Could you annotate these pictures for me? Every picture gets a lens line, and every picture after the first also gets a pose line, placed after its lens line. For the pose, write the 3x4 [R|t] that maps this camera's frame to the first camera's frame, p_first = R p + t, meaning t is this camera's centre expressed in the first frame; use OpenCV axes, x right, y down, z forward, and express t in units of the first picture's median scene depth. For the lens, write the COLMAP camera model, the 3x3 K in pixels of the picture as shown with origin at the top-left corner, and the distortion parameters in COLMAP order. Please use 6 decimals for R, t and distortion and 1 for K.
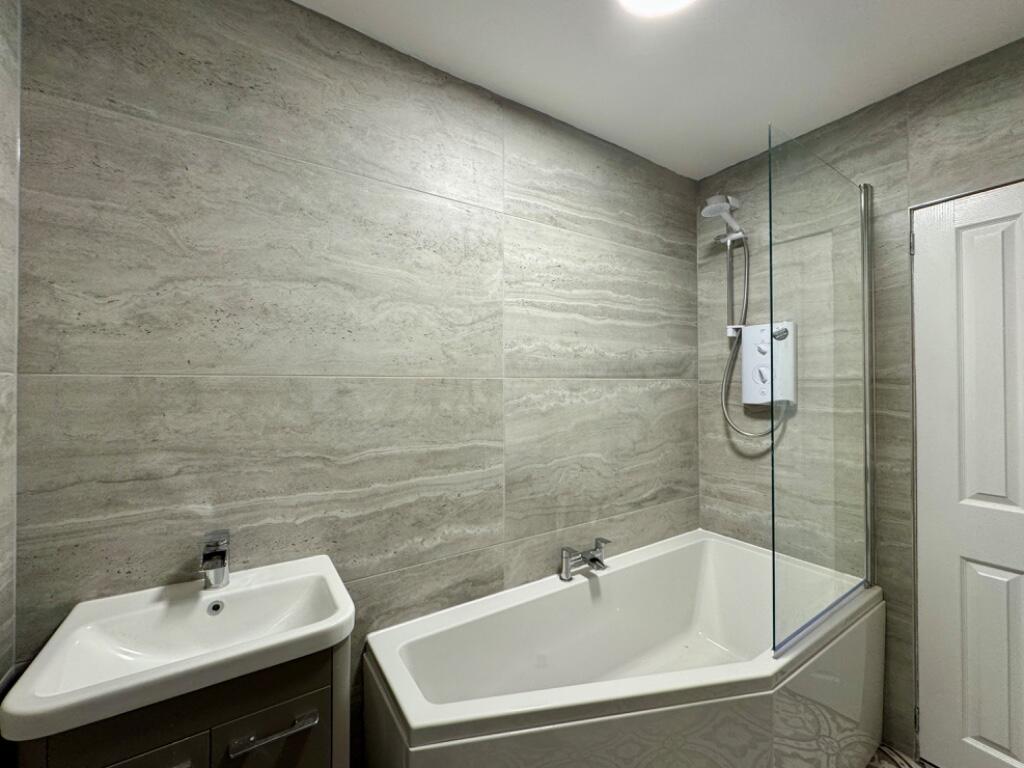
lens RADIAL K [[412.5, 0, 512.7], [0, 412.5, 383.1], [0, 0, 1]] dist [-0.002244, 0.000055]
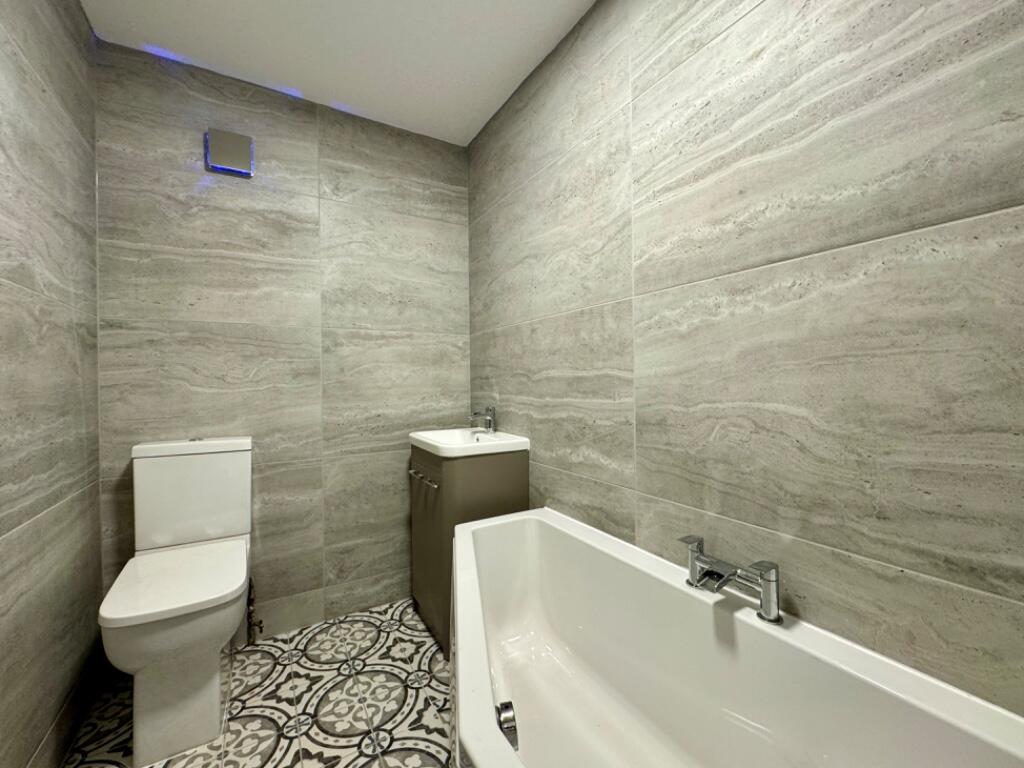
lens RADIAL K [[412.5, 0, 512.7], [0, 412.5, 383.1], [0, 0, 1]] dist [-0.002244, 0.000055]
pose [[-0.024527, 0.011125, -0.999637, 0.837536], [0.014791, 0.999833, 0.010764, 0.152260], [0.999590, -0.014522, -0.024687, 0.772265]]
